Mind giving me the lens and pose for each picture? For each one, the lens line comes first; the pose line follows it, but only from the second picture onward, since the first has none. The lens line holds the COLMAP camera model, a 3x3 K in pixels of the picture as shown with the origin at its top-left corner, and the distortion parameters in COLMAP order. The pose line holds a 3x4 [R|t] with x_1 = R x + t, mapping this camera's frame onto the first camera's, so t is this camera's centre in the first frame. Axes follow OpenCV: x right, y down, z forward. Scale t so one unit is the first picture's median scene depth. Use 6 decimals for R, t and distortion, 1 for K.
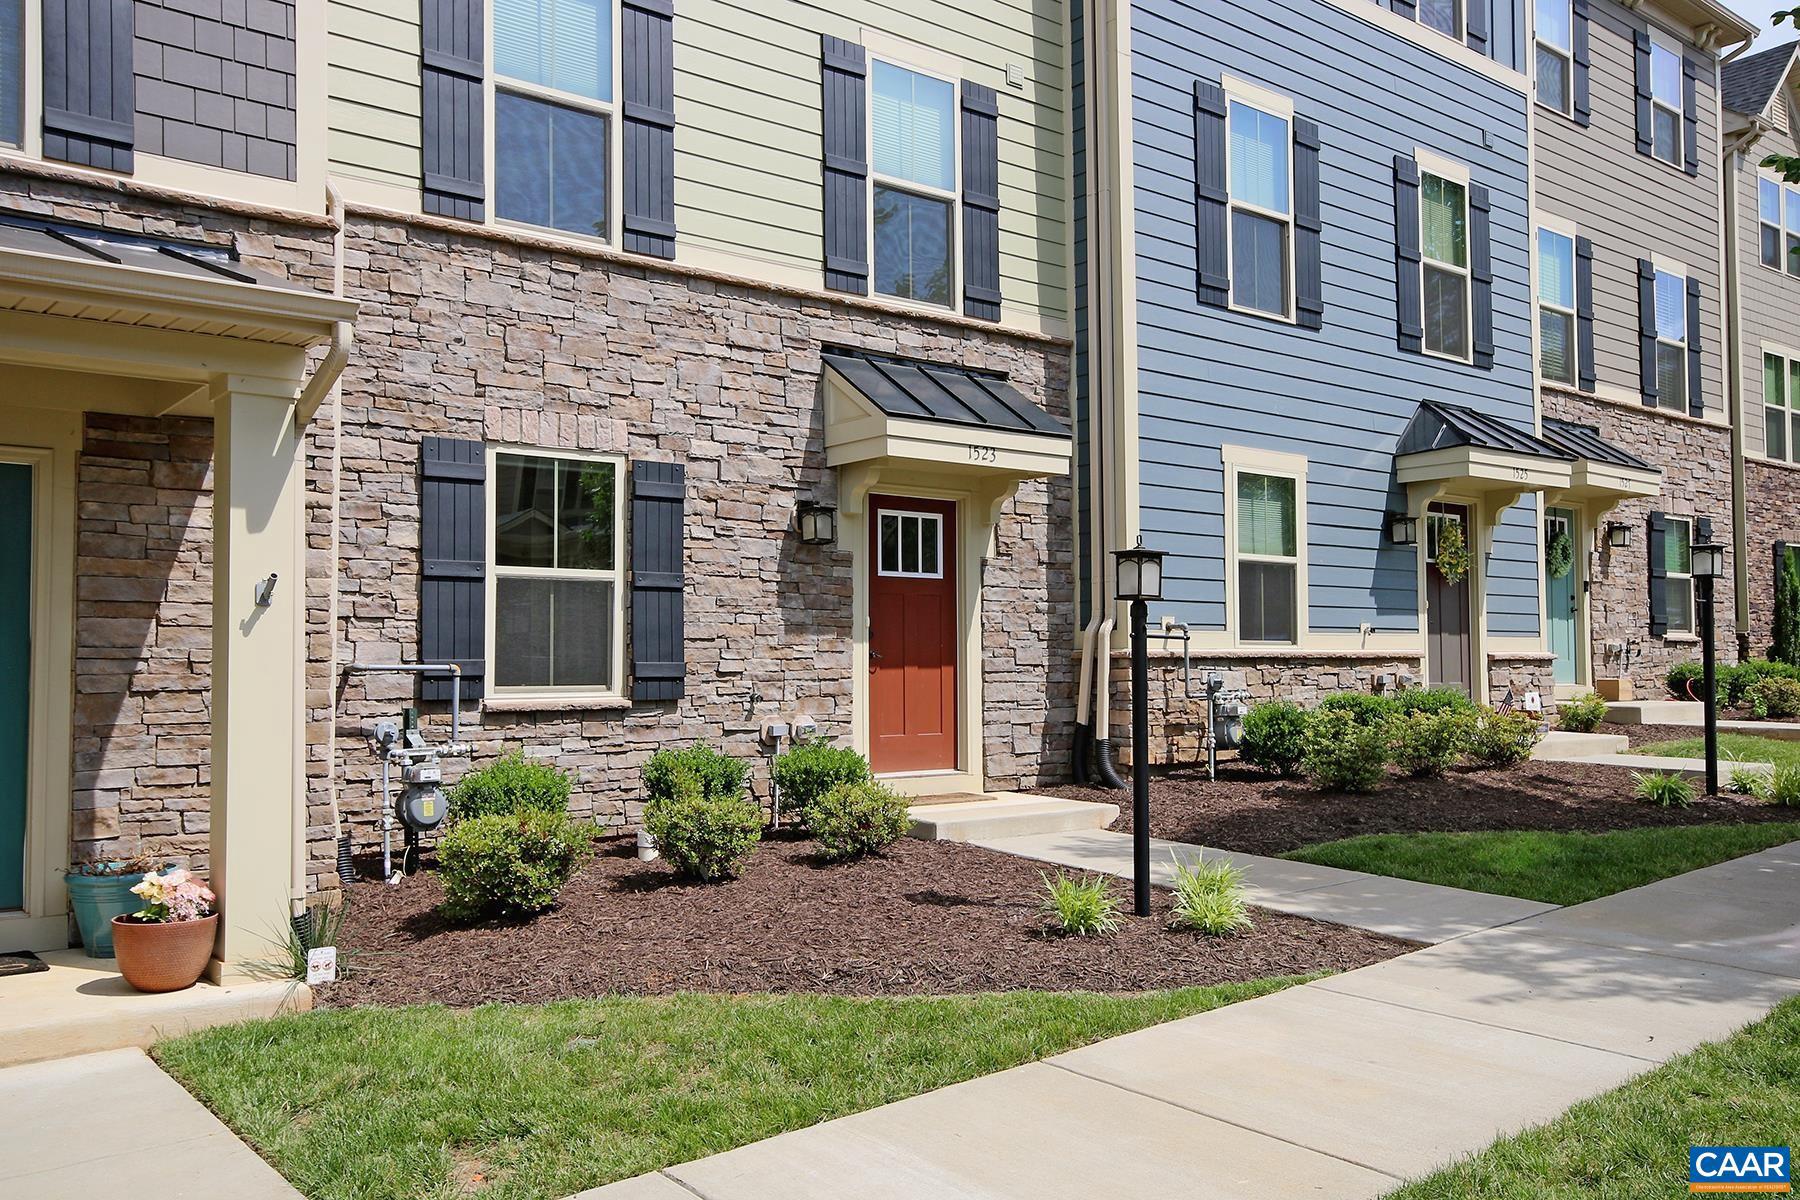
lens RADIAL K [[1479.2, 0, 898.7], [0, 1479.2, 606.7], [0, 0, 1]] dist [-0.006094, 0.039316]
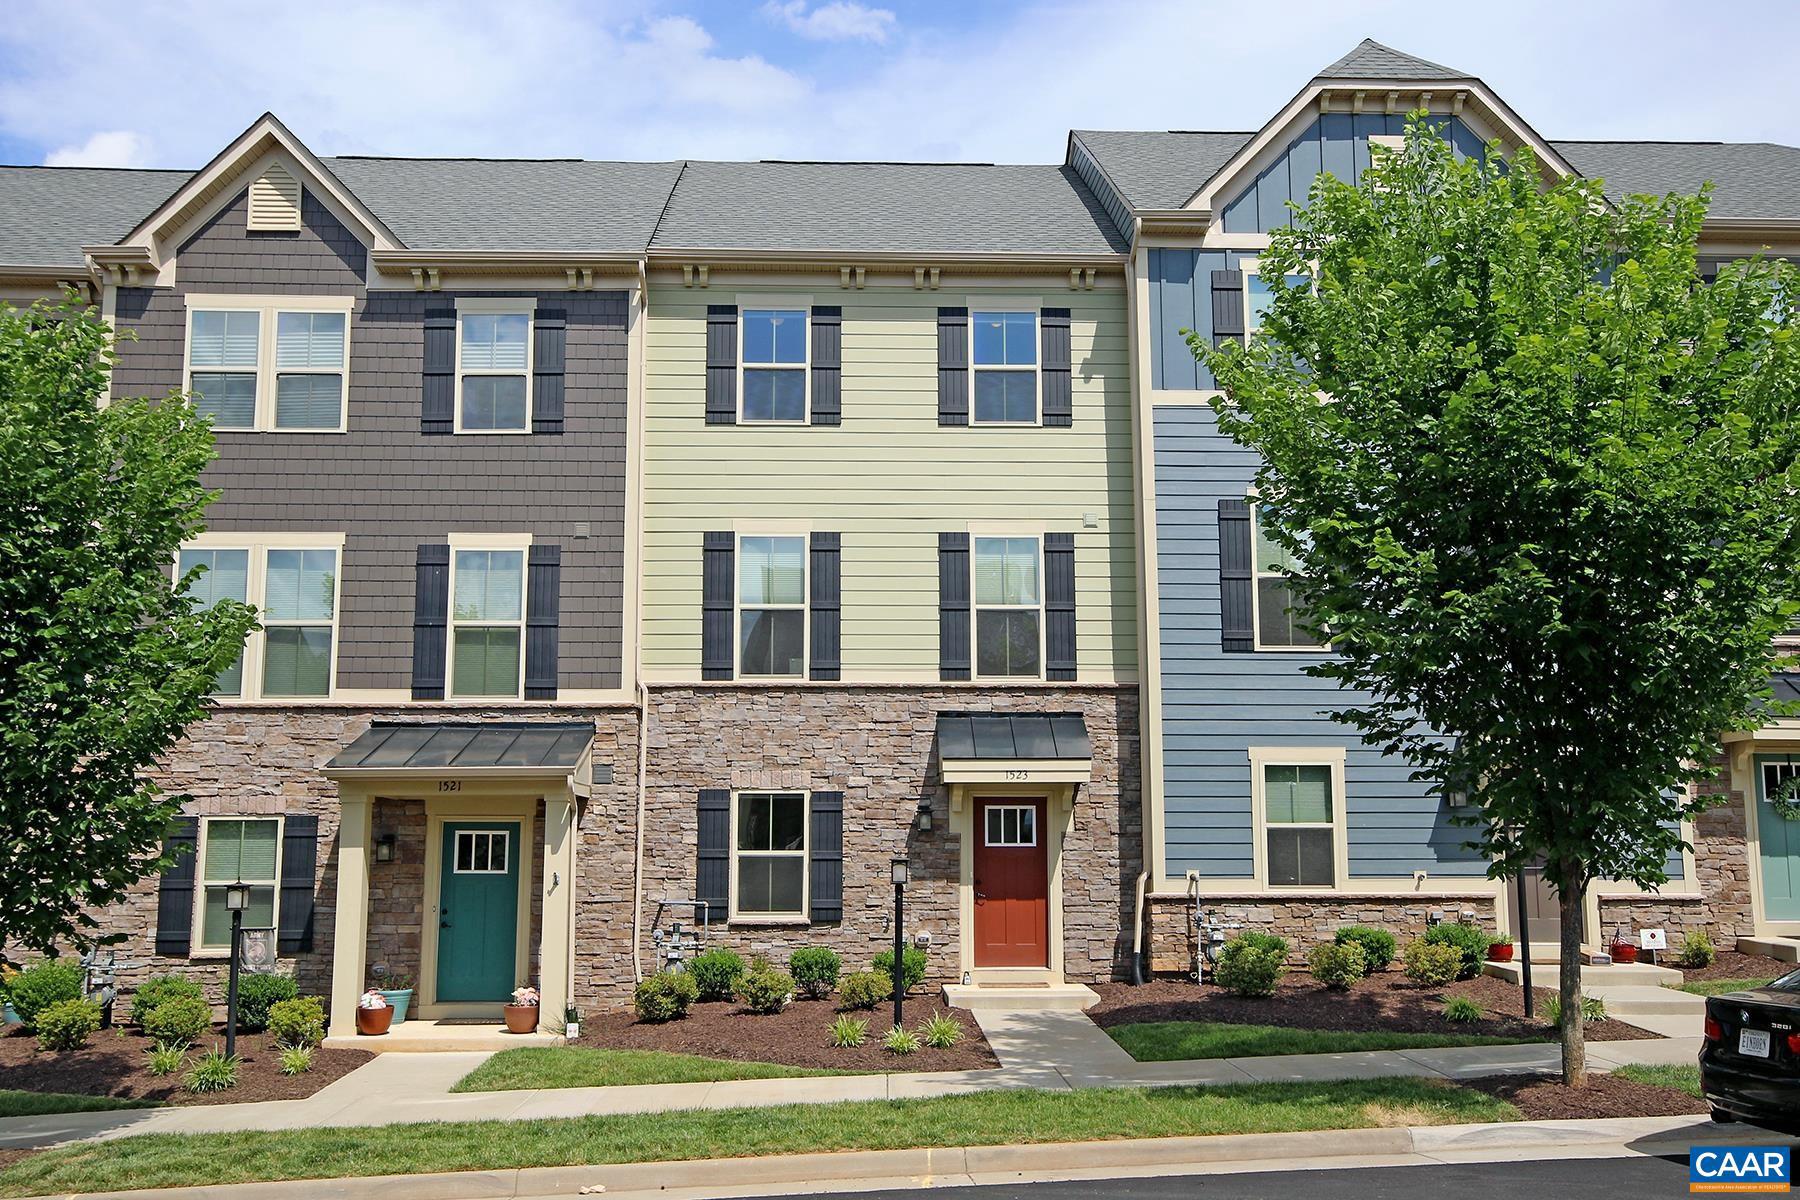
lens RADIAL K [[1606.2, 0, 897.7], [0, 1606.2, 605.6], [0, 0, 1]] dist [0.012751, 0.016680]
pose [[0.801608, -0.082669, -0.592106, 1.055848], [0.021720, 0.993767, -0.109343, -0.099625], [0.597455, 0.074790, 0.798407, -0.550613]]
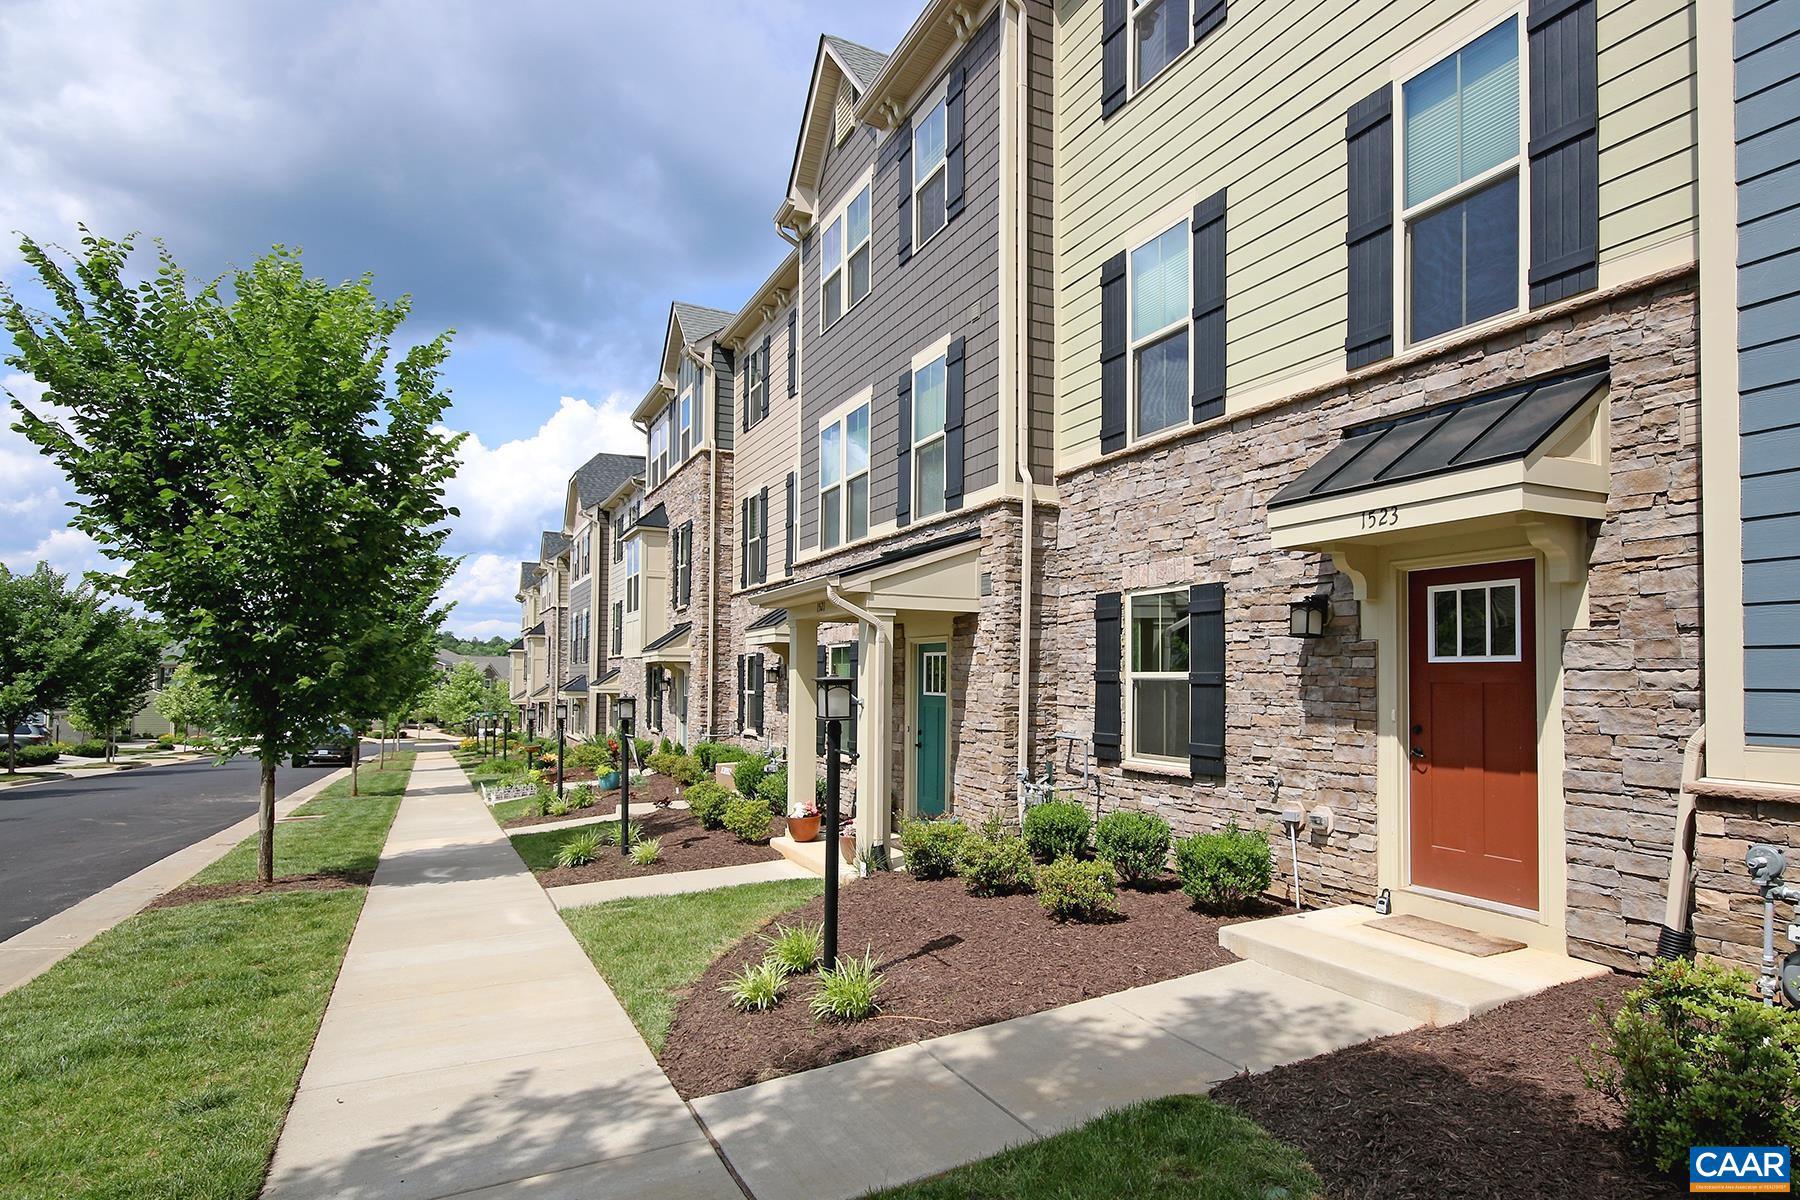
lens RADIAL K [[1007.5, 0, 965.9], [0, 1007.5, 646.0], [0, 0, 1]] dist [0.002333, 0.000927]
pose [[-0.192450, -0.025437, -0.980977, 0.661142], [0.040993, 0.998583, -0.033936, -0.022966], [0.980450, -0.046744, -0.191135, 0.893139]]
